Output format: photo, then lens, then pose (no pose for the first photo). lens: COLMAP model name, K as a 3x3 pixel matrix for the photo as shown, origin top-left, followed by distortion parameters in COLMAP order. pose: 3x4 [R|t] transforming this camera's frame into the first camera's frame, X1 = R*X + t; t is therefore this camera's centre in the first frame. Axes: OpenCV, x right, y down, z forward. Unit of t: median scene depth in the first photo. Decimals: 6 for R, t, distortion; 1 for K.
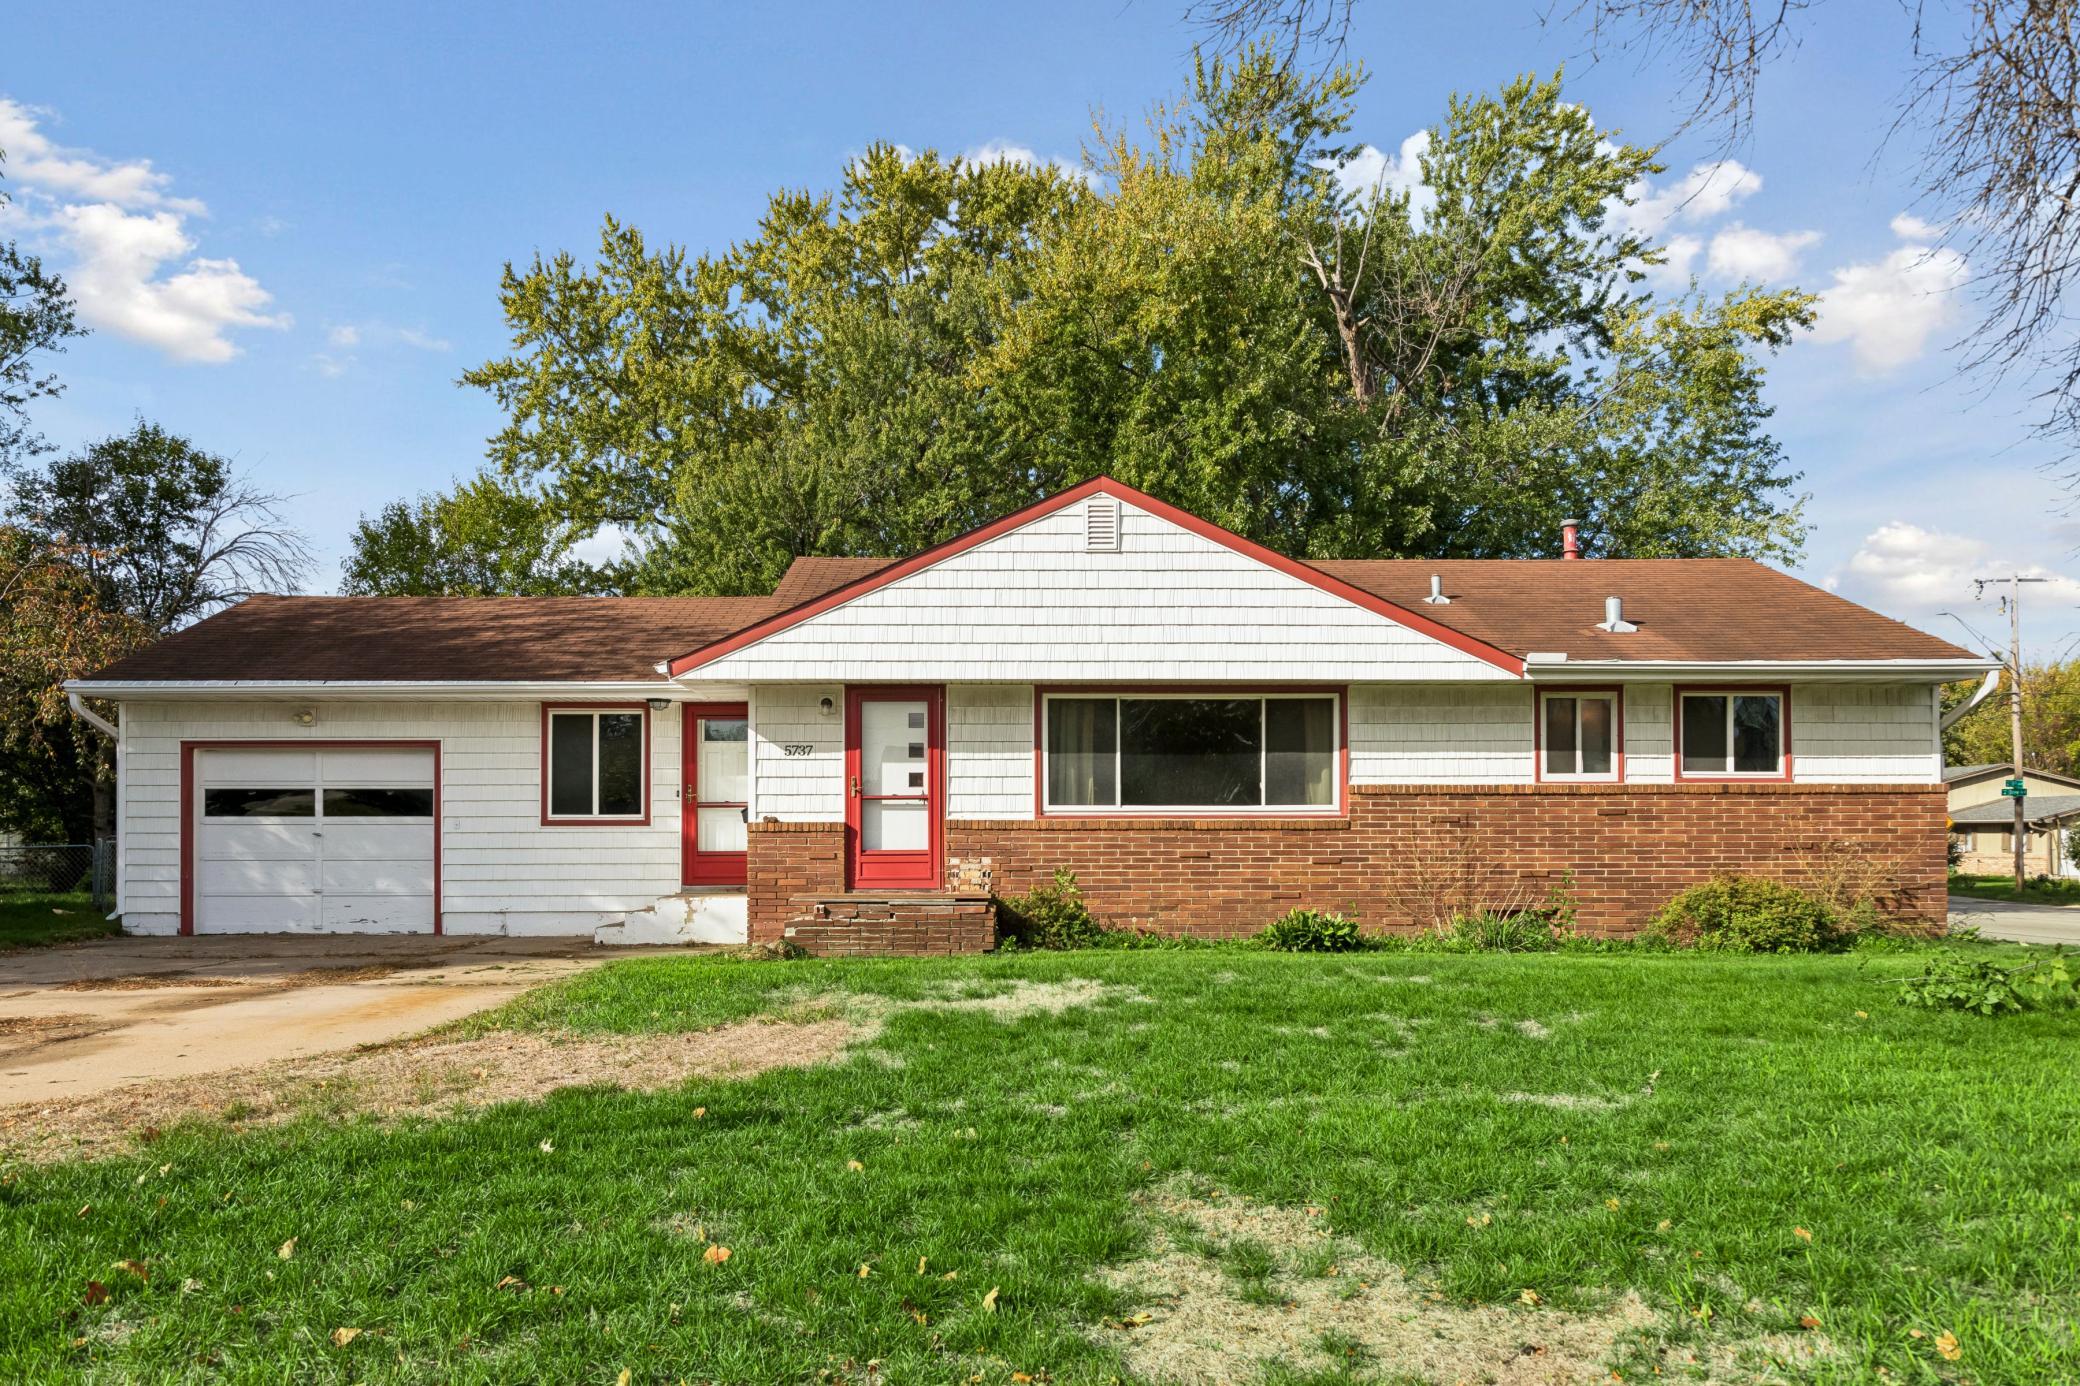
lens RADIAL K [[1285.7, 0, 1040.0], [0, 1285.7, 738.6], [0, 0, 1]] dist [-0.001312, -0.001264]
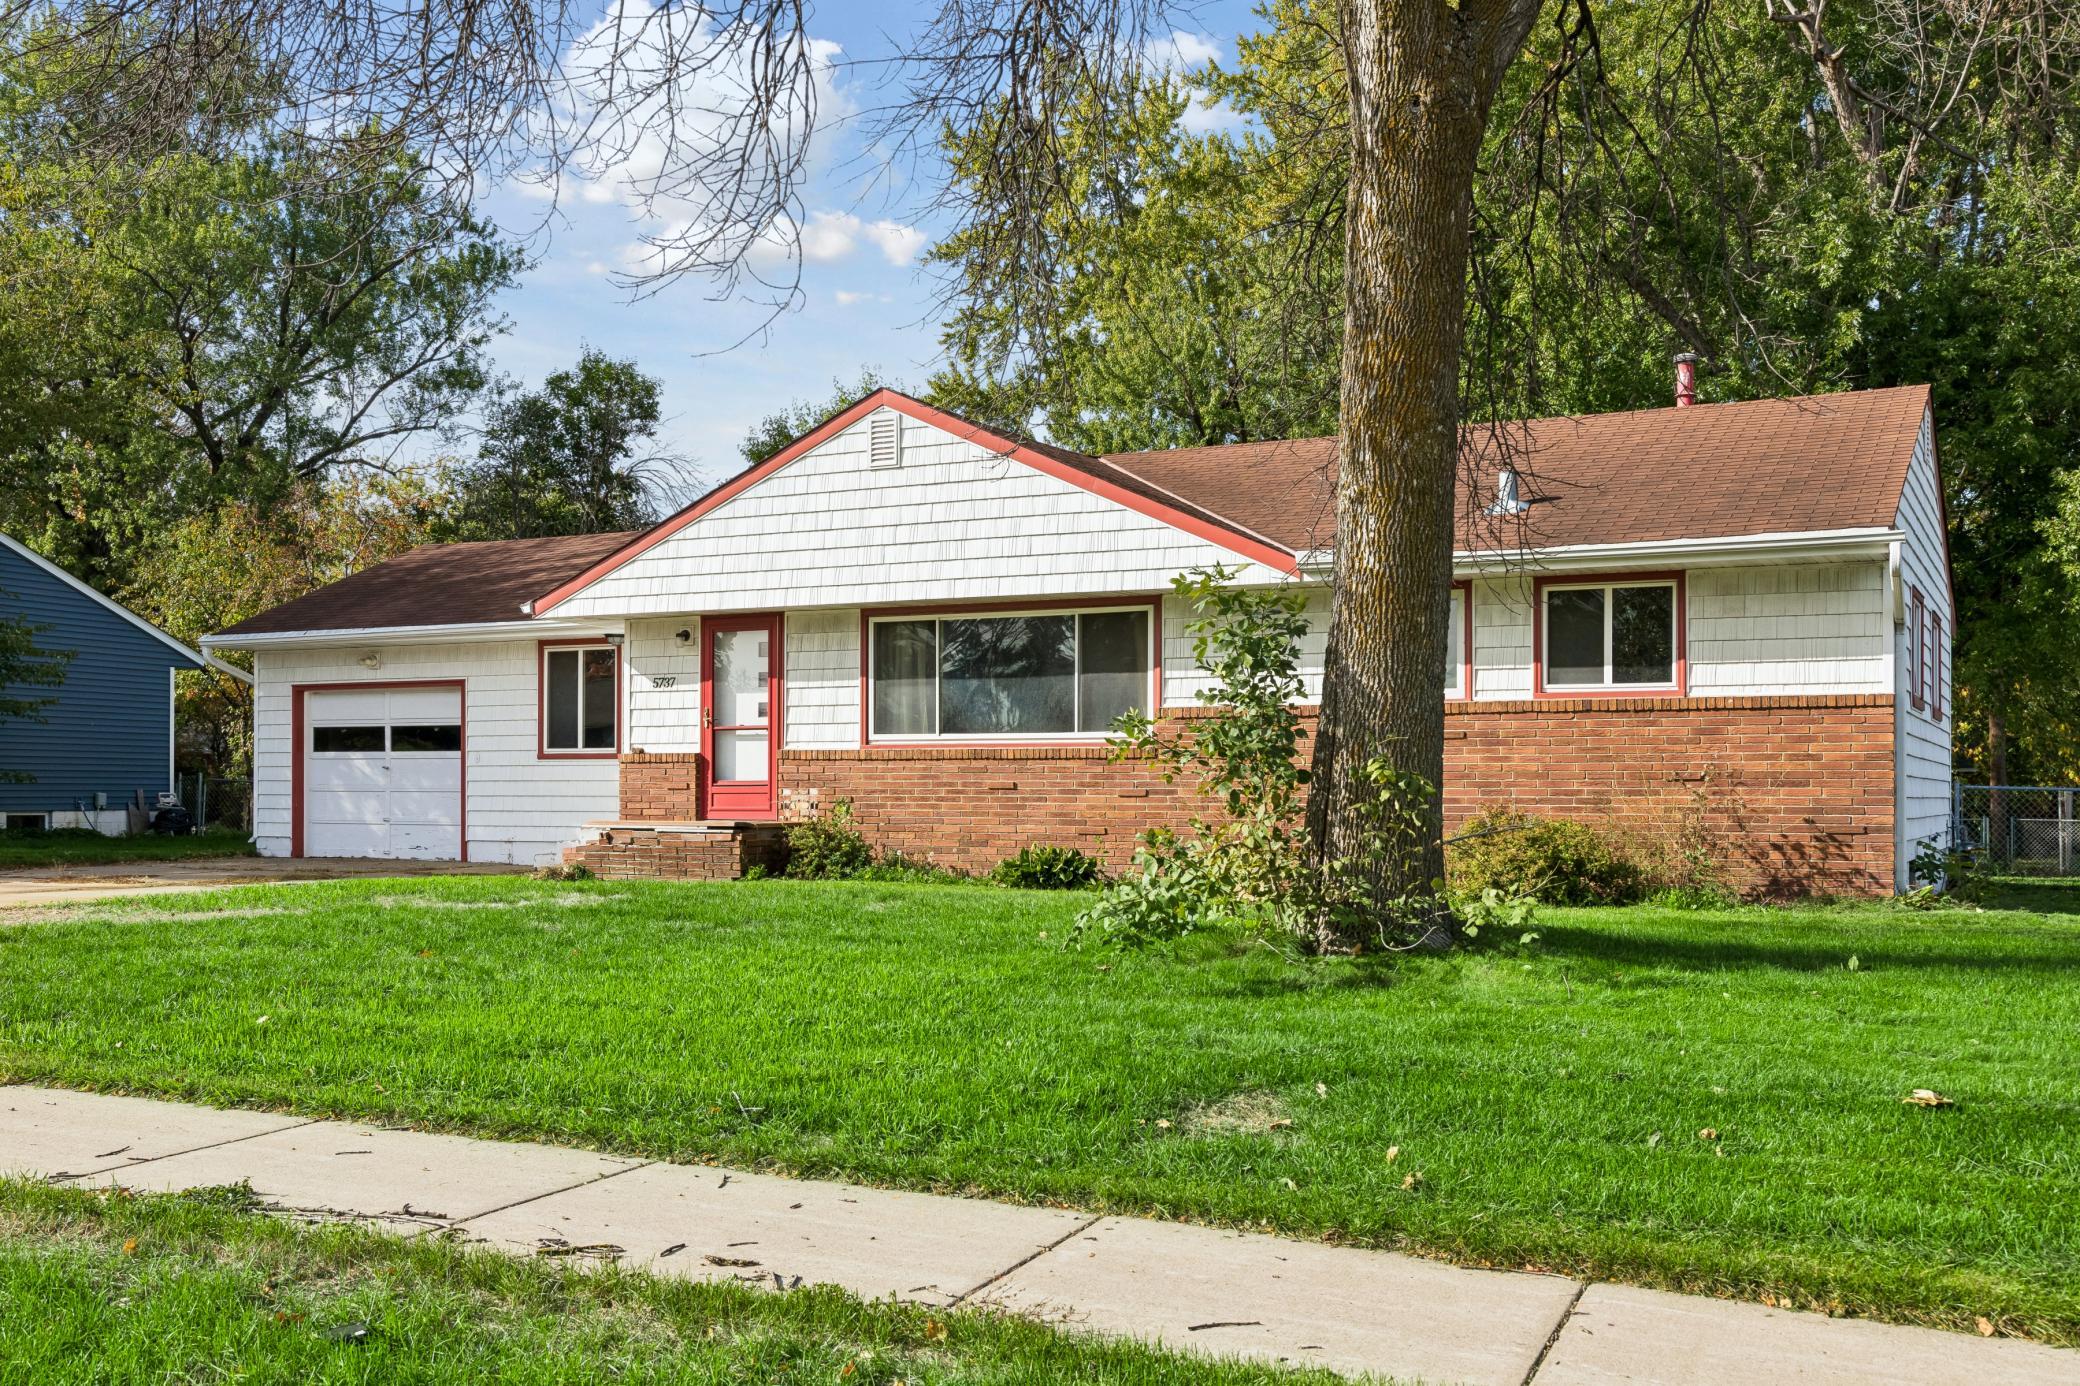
lens RADIAL K [[1652.0, 0, 969.2], [0, 1652.0, 652.3], [0, 0, 1]] dist [-0.010130, -0.002693]
pose [[0.909535, -0.029811, -0.414556, 0.578228], [0.028282, 0.999552, -0.009826, 0.005032], [0.414663, -0.002787, 0.909971, -0.087237]]
